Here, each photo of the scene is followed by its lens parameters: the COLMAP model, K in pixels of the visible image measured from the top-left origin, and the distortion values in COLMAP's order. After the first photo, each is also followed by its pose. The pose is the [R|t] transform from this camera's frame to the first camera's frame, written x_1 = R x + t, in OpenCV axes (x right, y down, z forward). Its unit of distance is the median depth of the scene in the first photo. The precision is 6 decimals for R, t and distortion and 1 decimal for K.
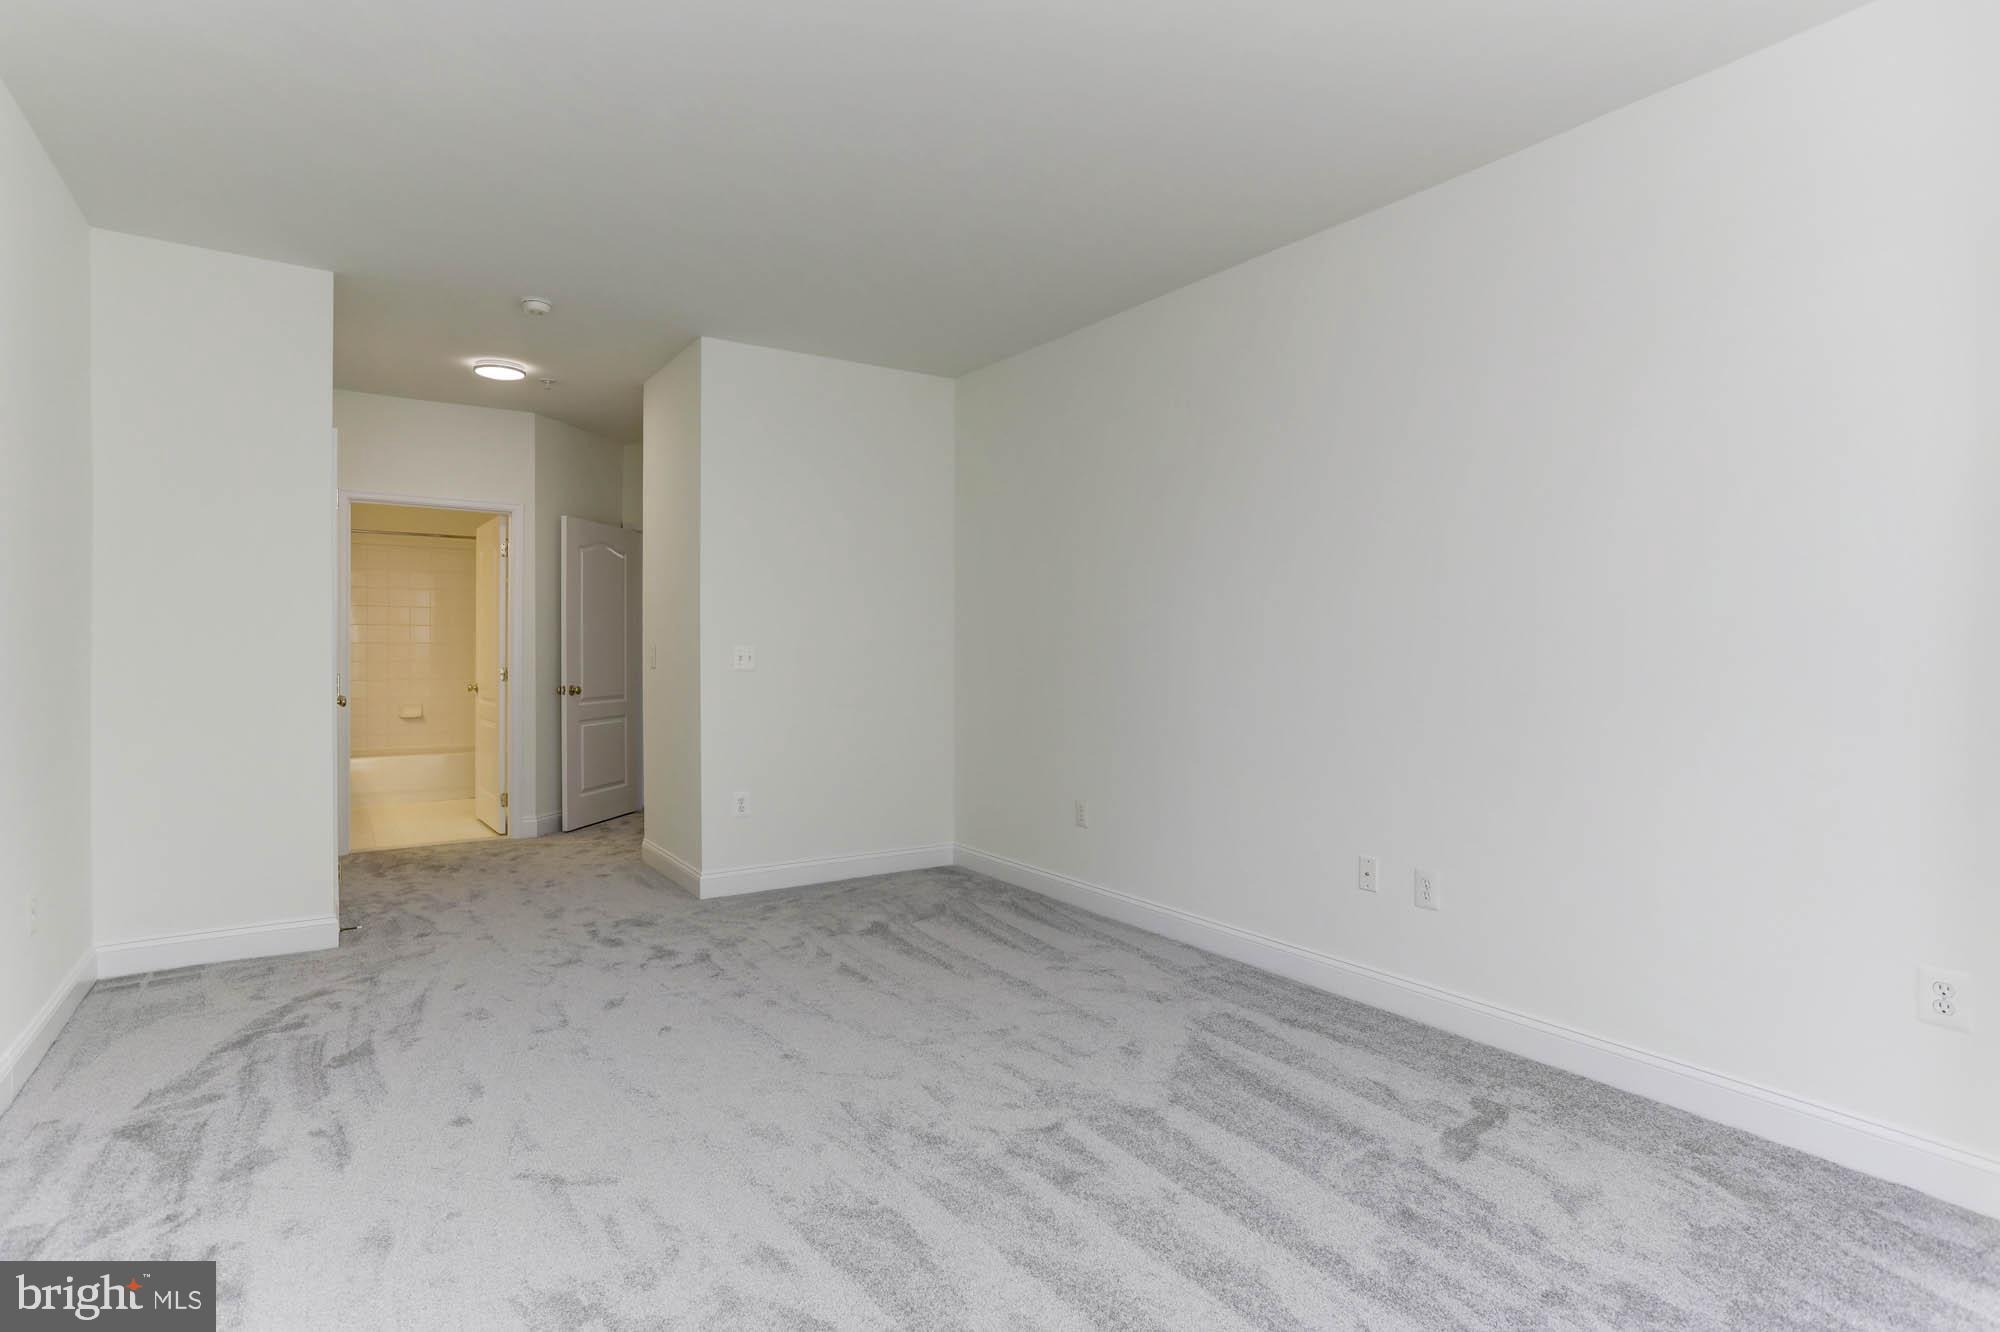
lens RADIAL K [[1006.1, 0, 1003.1], [0, 1006.1, 659.6], [0, 0, 1]] dist [-0.036336, 0.027283]
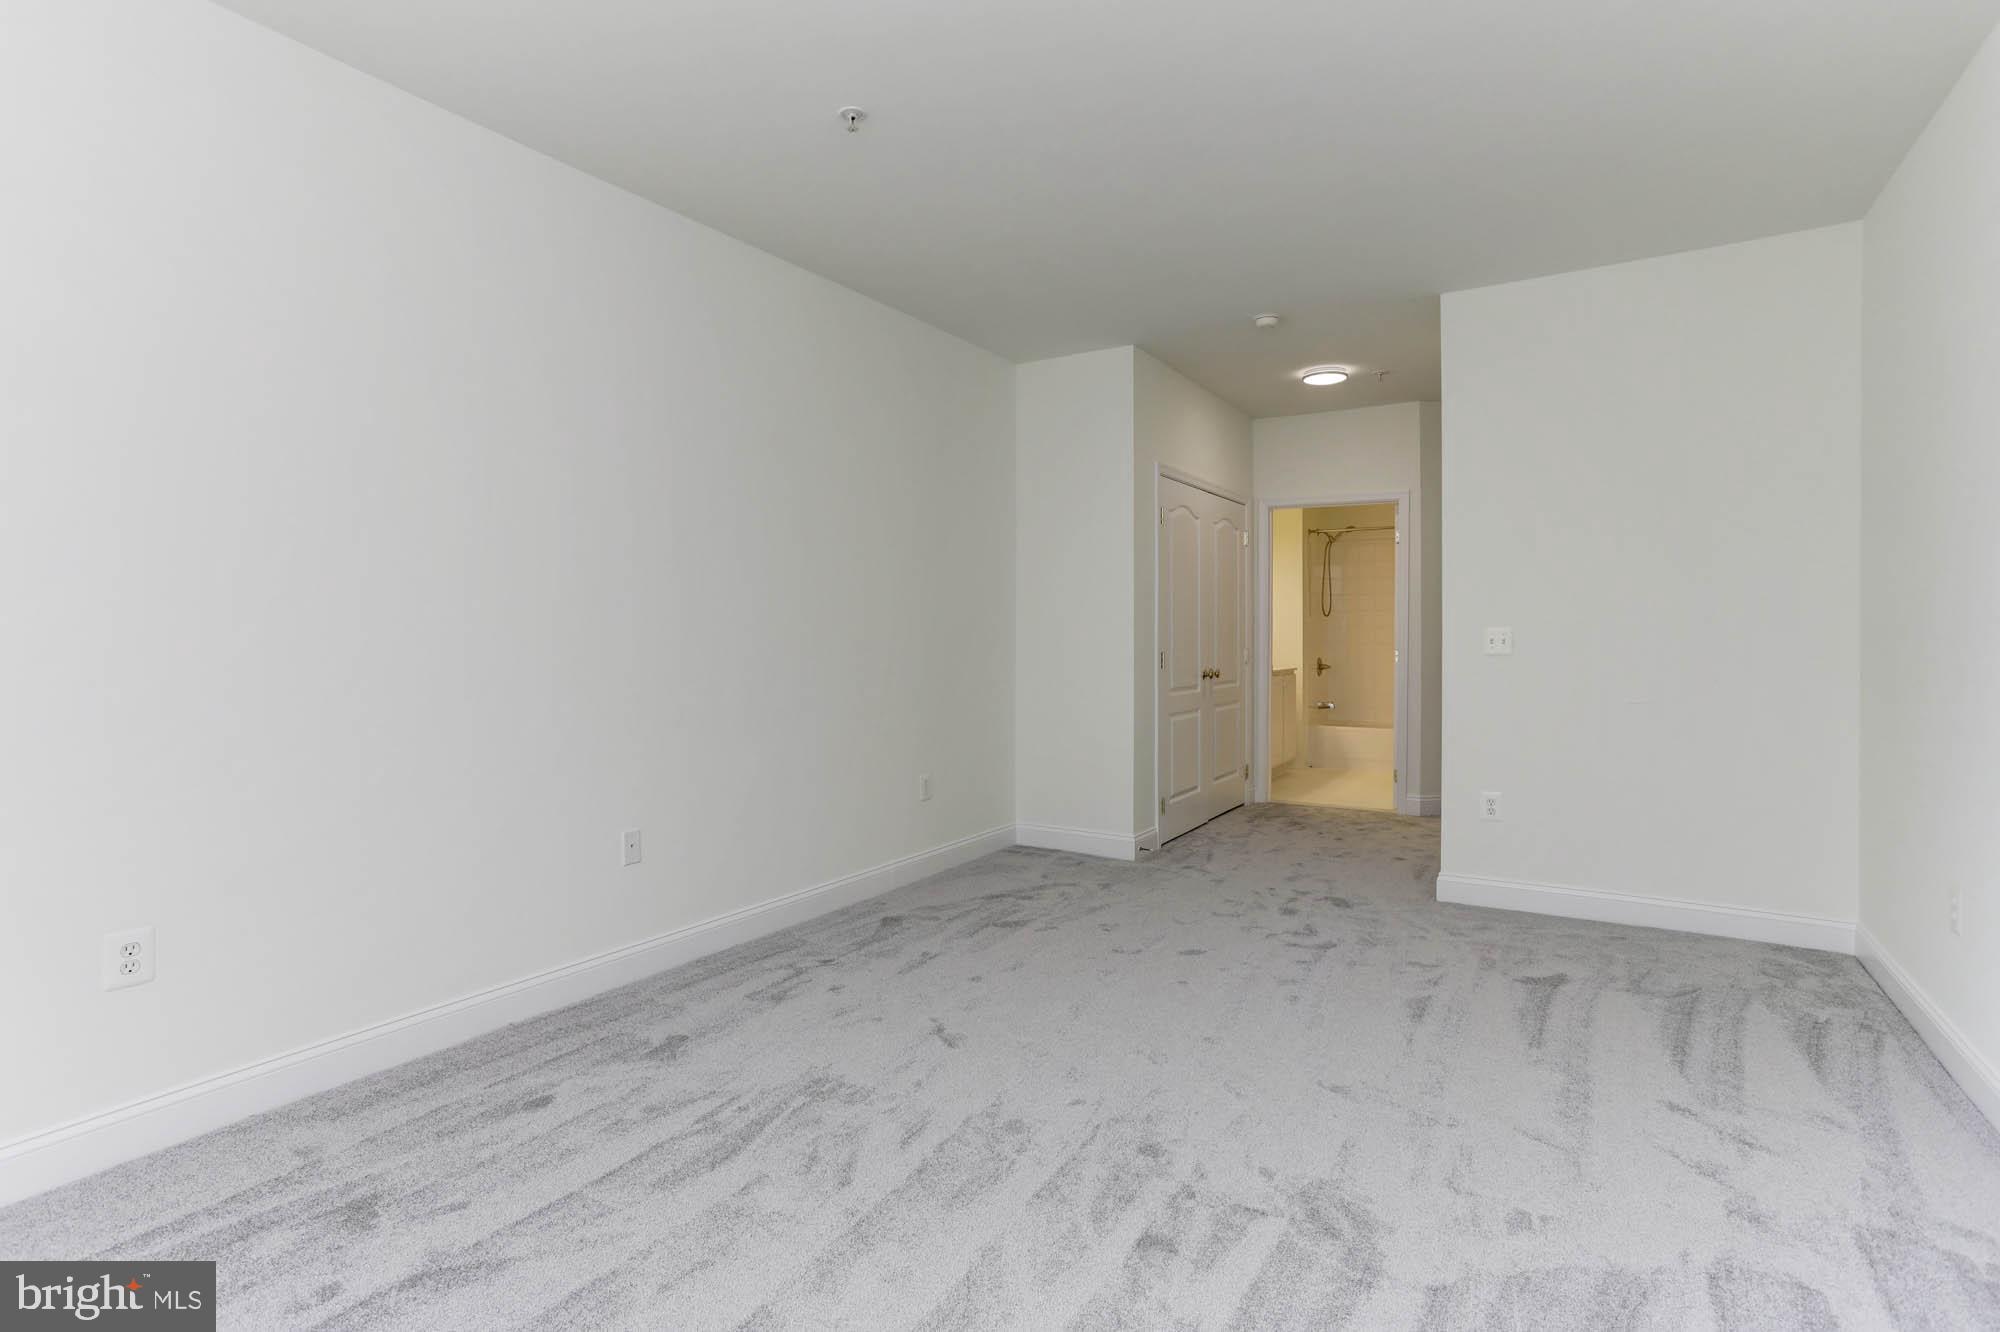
lens RADIAL K [[1006.1, 0, 1003.1], [0, 1006.1, 649.0], [0, 0, 1]] dist [-0.036336, 0.027283]
pose [[0.386563, 0.008805, -0.922221, 0.493701], [-0.004112, 0.999961, 0.007824, 0.000477], [0.922254, 0.000768, 0.386584, 0.337762]]
